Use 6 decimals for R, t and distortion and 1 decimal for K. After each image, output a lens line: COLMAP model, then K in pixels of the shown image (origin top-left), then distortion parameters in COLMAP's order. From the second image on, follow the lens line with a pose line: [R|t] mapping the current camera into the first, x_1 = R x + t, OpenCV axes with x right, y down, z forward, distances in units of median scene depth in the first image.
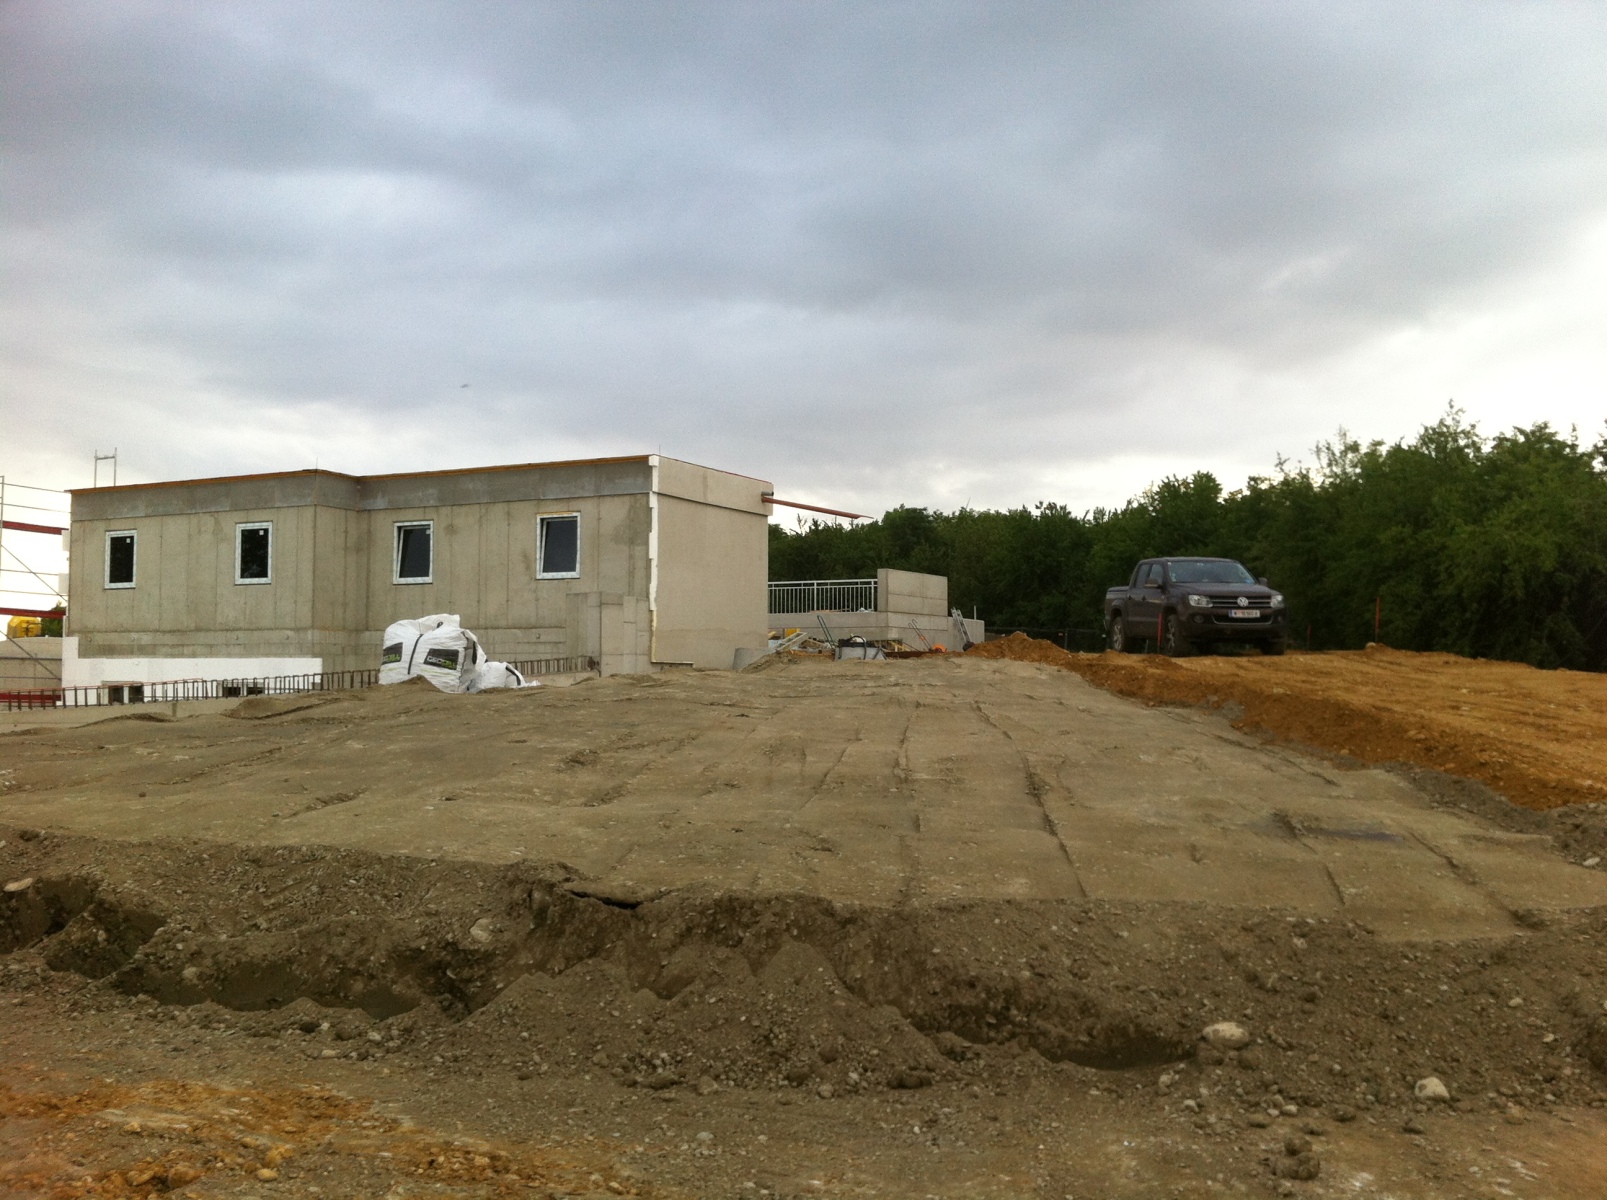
lens RADIAL K [[1362.3, 0, 805.1], [0, 1362.3, 637.4], [0, 0, 1]] dist [0.117601, -0.095161]
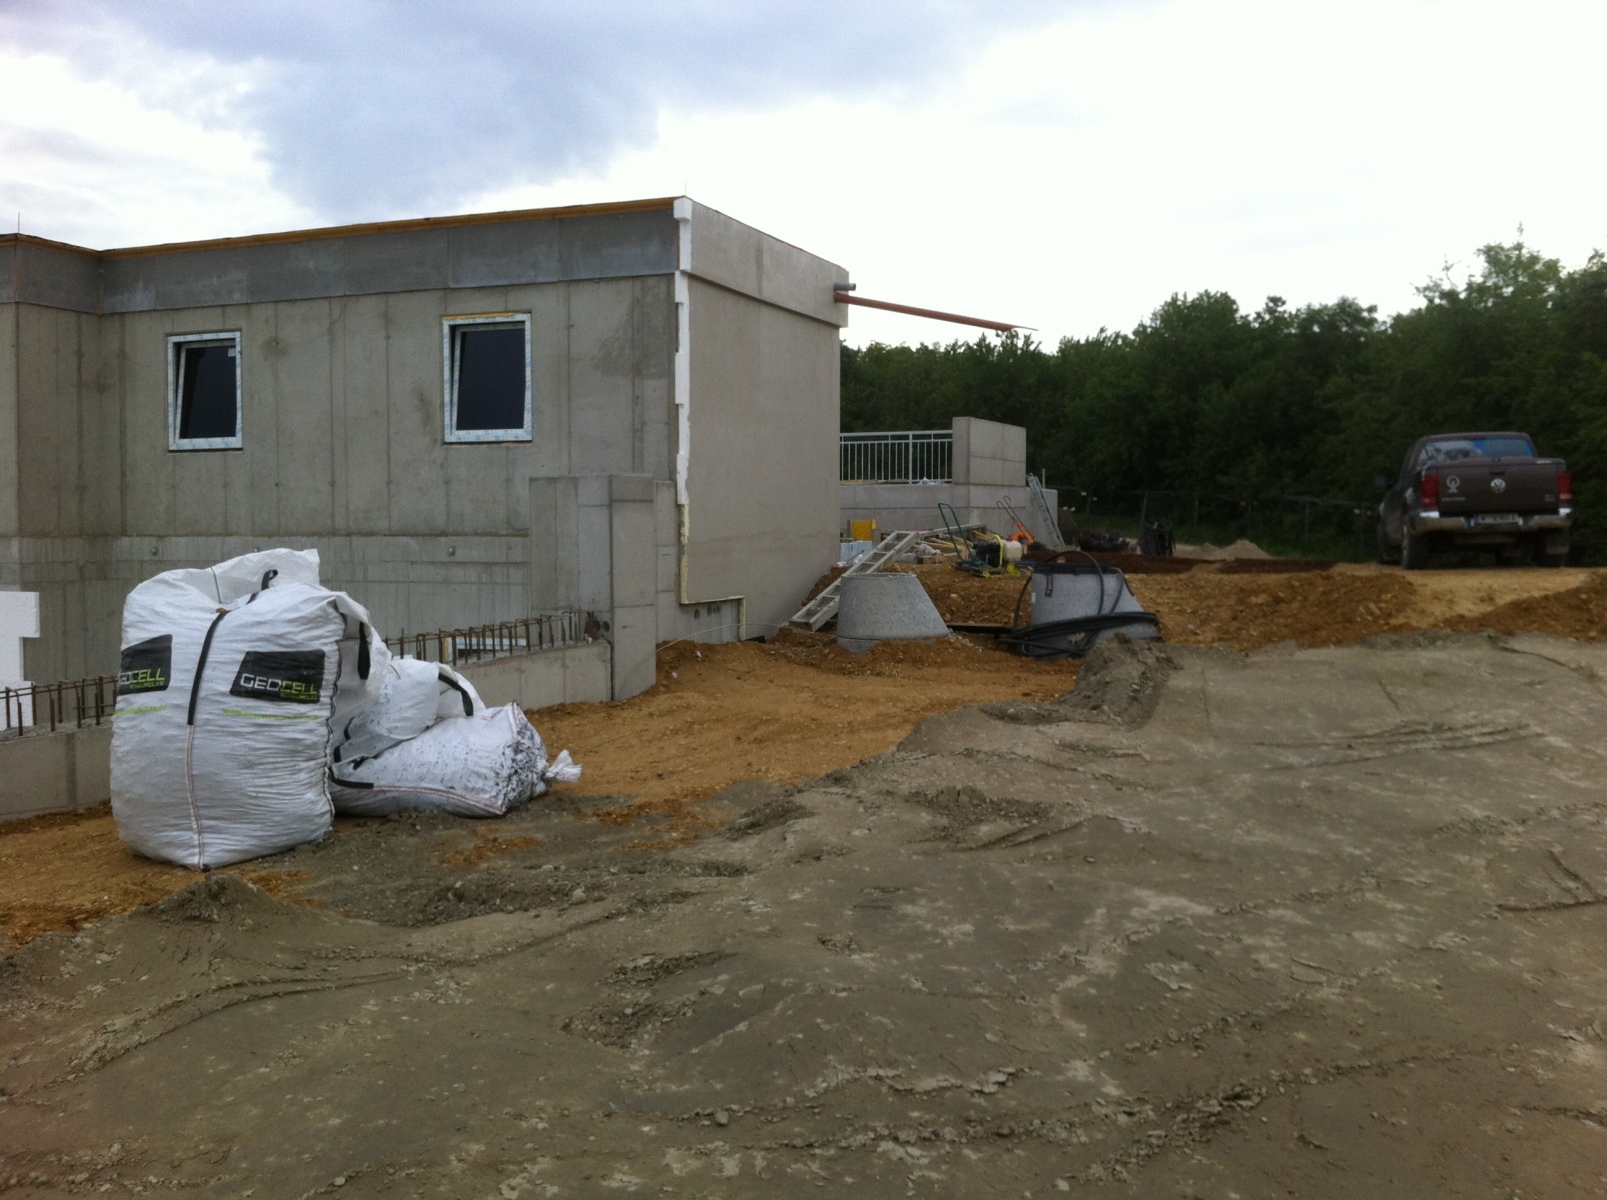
lens RADIAL K [[1516.3, 0, 803.5], [0, 1516.3, 600.0], [0, 0, 1]] dist [0.141555, -0.403026]
pose [[0.996319, -0.012127, 0.084863, -0.109508], [0.005824, 0.997231, 0.074139, -0.024851], [-0.085527, -0.073371, 0.993631, 0.398760]]
